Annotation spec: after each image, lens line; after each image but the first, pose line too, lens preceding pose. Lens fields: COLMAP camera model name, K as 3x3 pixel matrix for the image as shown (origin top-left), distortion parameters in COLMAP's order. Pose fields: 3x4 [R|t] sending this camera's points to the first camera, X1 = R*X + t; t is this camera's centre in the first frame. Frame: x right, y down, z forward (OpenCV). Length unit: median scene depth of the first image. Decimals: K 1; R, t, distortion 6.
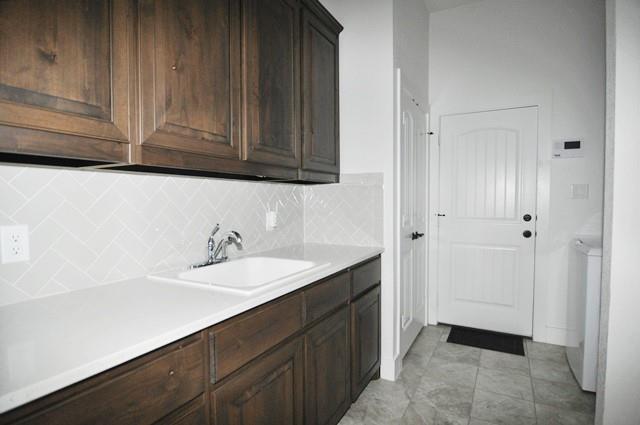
lens RADIAL K [[361.9, 0, 326.2], [0, 361.9, 212.2], [0, 0, 1]] dist [-0.000640, -0.000894]
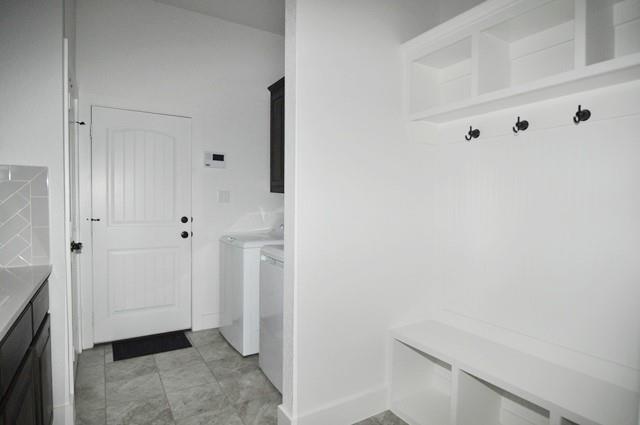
lens RADIAL K [[361.9, 0, 326.2], [0, 361.9, 212.2], [0, 0, 1]] dist [-0.000640, -0.000894]
pose [[0.516471, -0.016902, 0.856138, -0.170603], [0.023151, 0.999715, 0.005770, -0.004127], [-0.855992, 0.016841, 0.516716, 0.087391]]
